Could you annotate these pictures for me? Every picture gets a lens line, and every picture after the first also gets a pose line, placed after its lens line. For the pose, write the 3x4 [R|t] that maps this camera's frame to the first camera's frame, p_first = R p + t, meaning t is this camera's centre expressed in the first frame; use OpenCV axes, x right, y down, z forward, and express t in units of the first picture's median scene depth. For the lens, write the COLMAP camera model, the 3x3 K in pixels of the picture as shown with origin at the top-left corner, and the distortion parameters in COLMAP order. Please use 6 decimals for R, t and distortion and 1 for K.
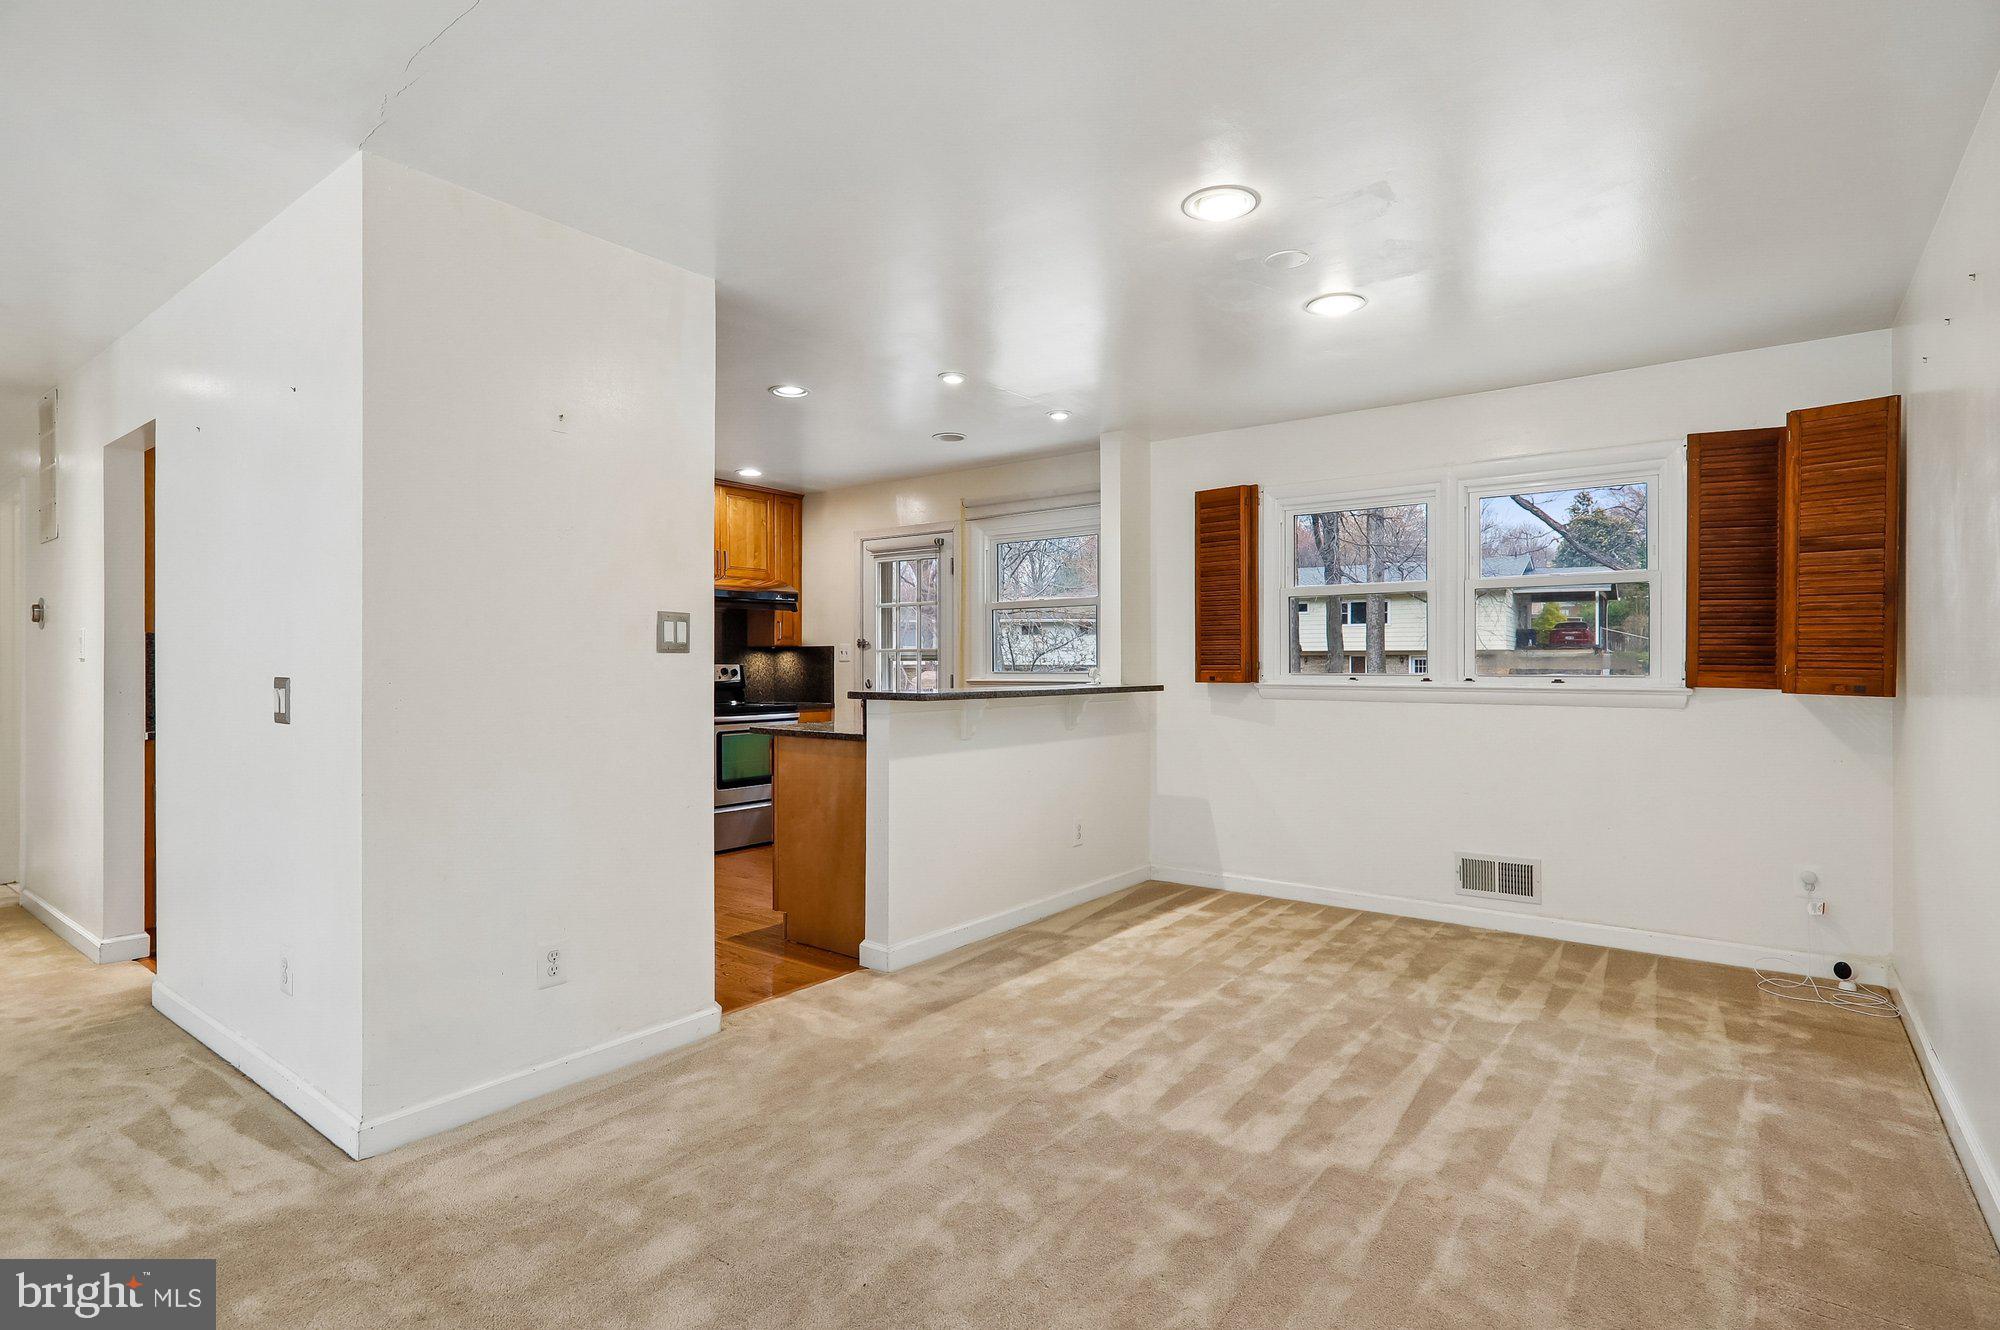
lens RADIAL K [[976.6, 0, 1003.2], [0, 976.6, 660.8], [0, 0, 1]] dist [-0.000697, -0.000825]
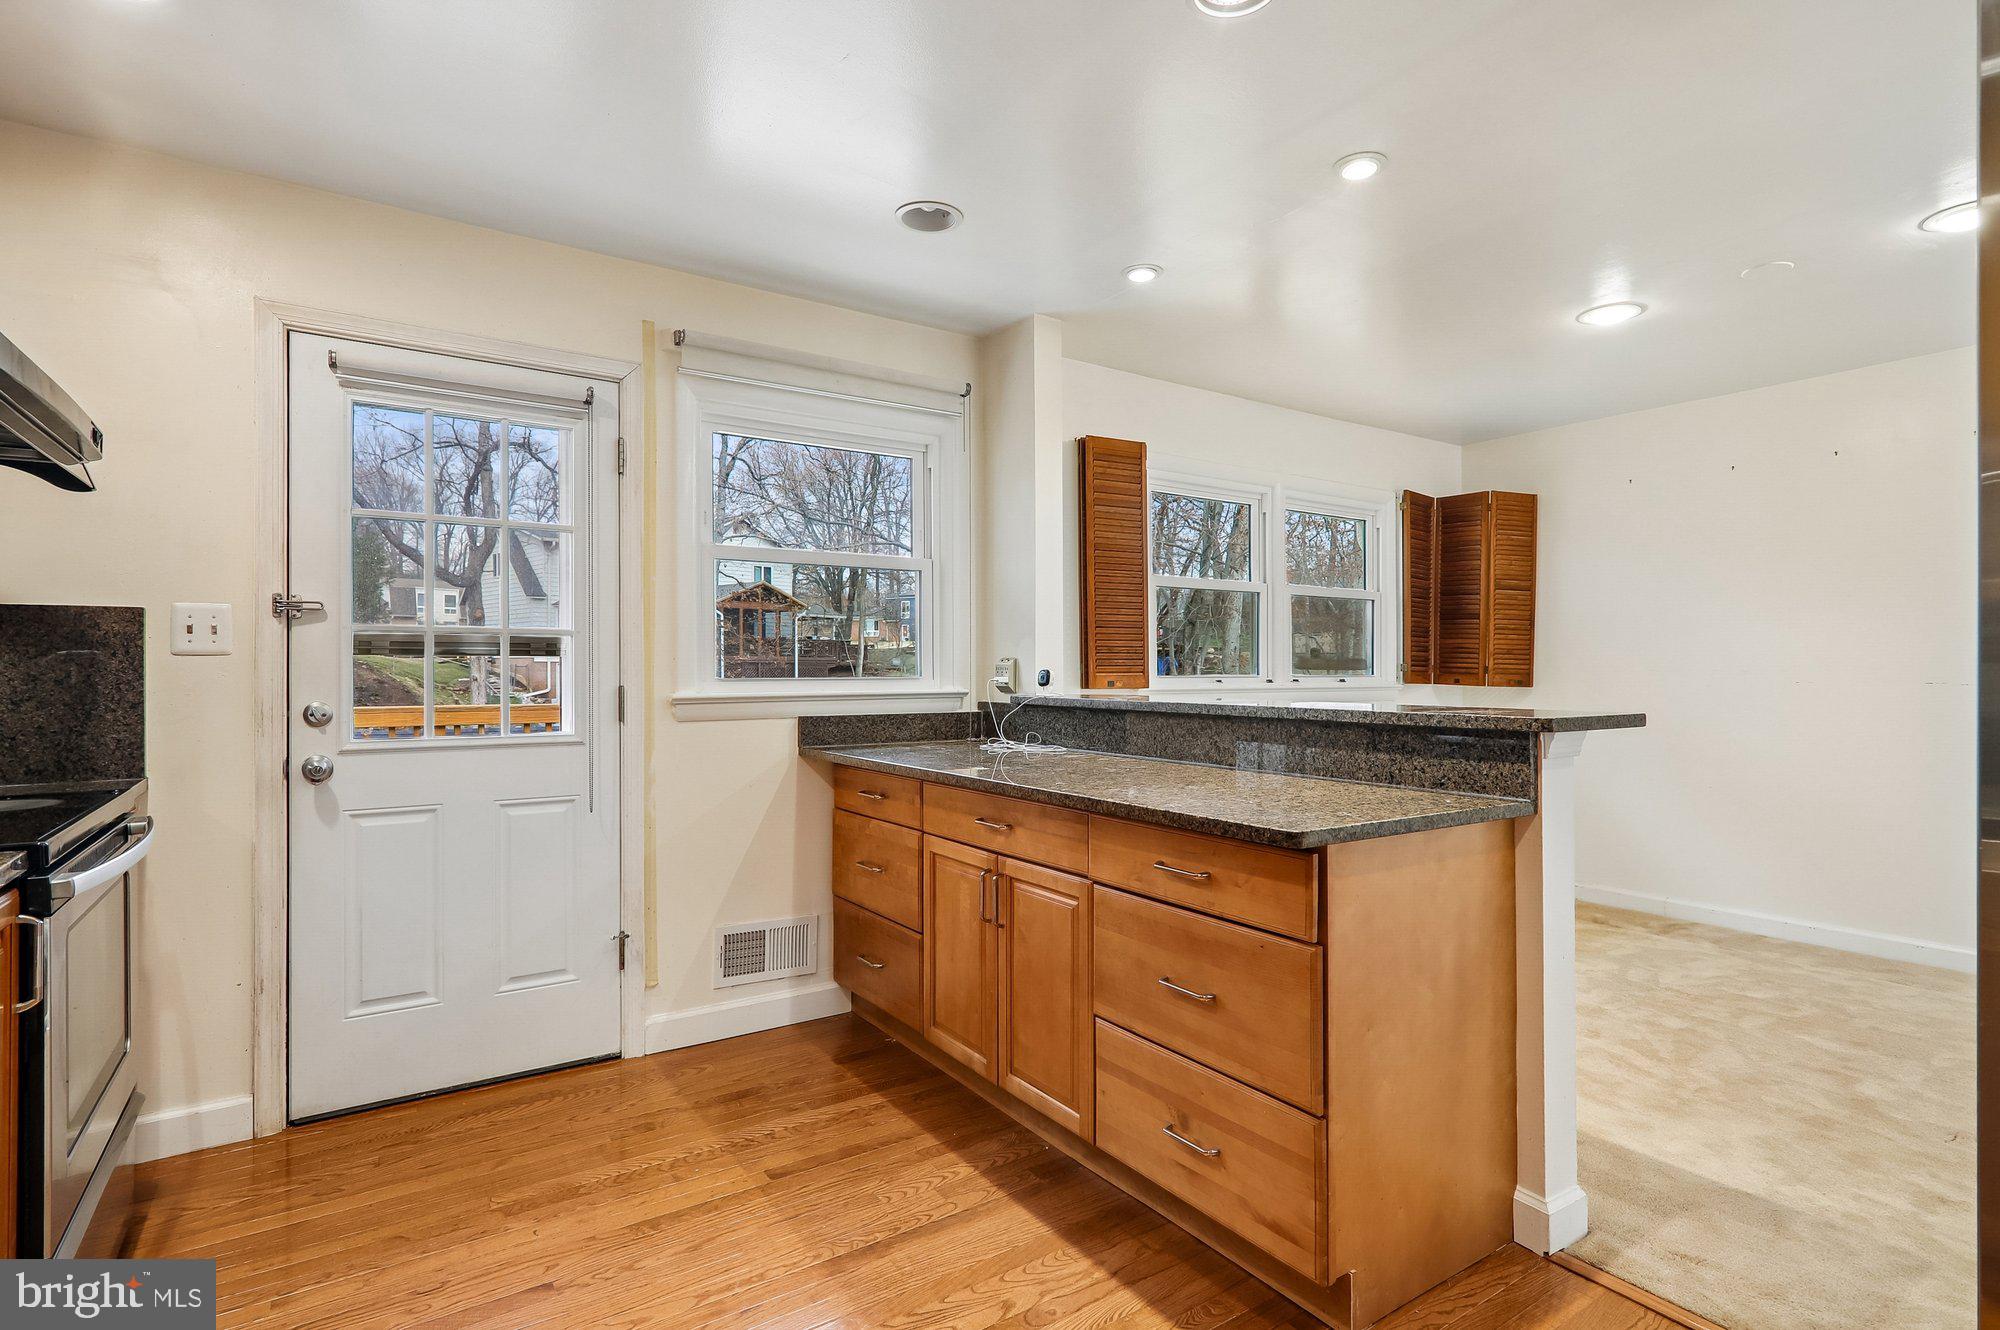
lens RADIAL K [[986.1, 0, 1000.0], [0, 986.1, 665.0], [0, 0, 1]] dist [-0.019267, 0.000088]
pose [[0.324036, 0.001946, 0.946043, -0.724507], [-0.005250, 0.999986, -0.000259, 0.005570], [-0.946030, -0.004883, 0.324041, 1.107019]]
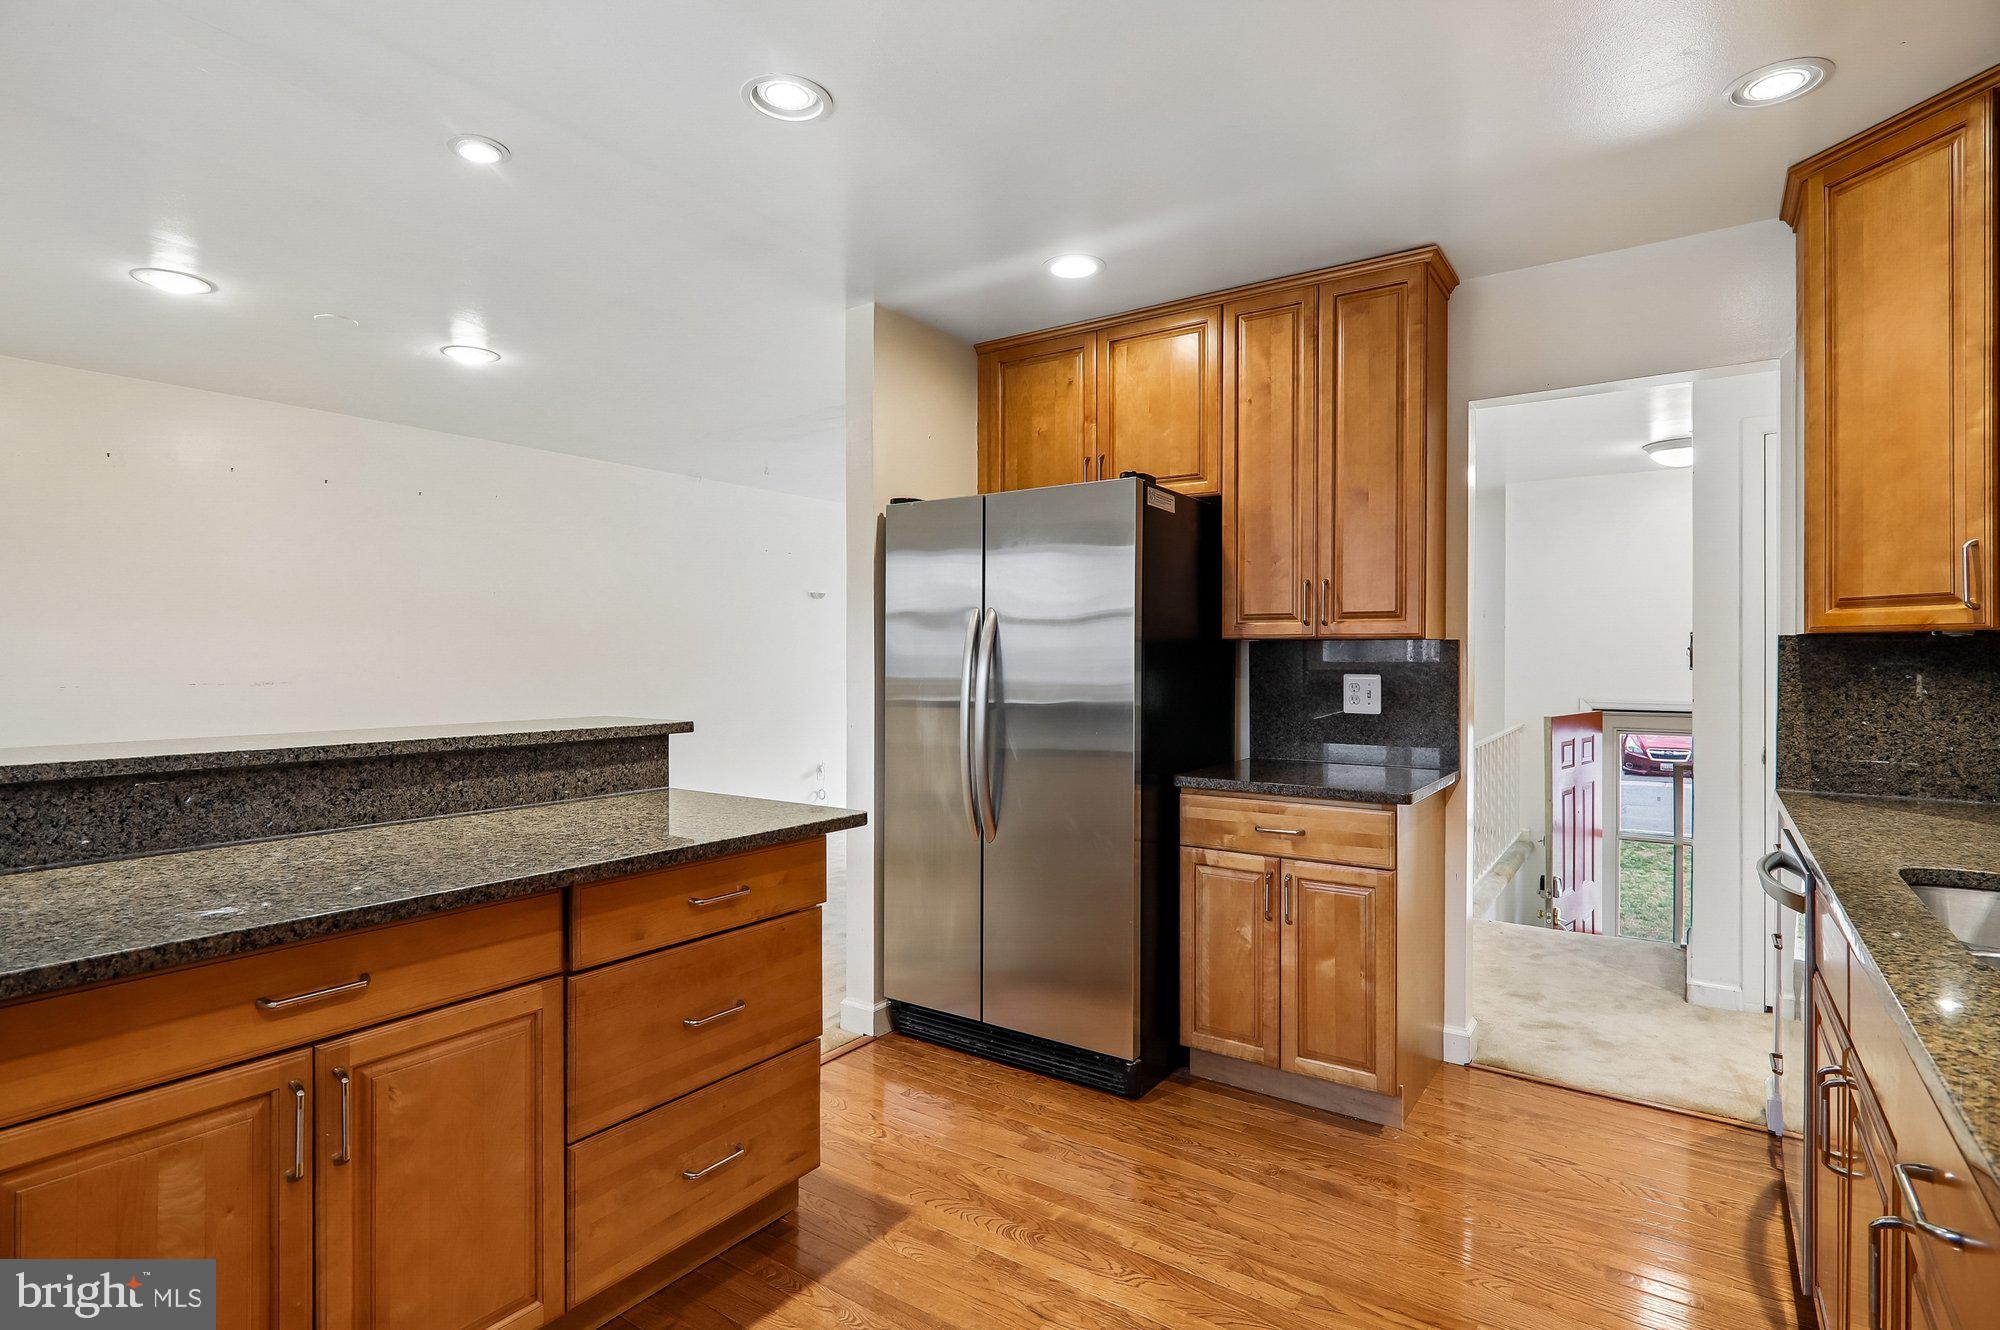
lens RADIAL K [[986.1, 0, 1000.0], [0, 986.1, 665.0], [0, 0, 1]] dist [-0.019267, 0.000088]
pose [[-0.999064, 0.004429, -0.043037, 0.191621], [0.004360, 0.999989, 0.001690, -0.026175], [0.043044, 0.001501, -0.999072, 2.499438]]
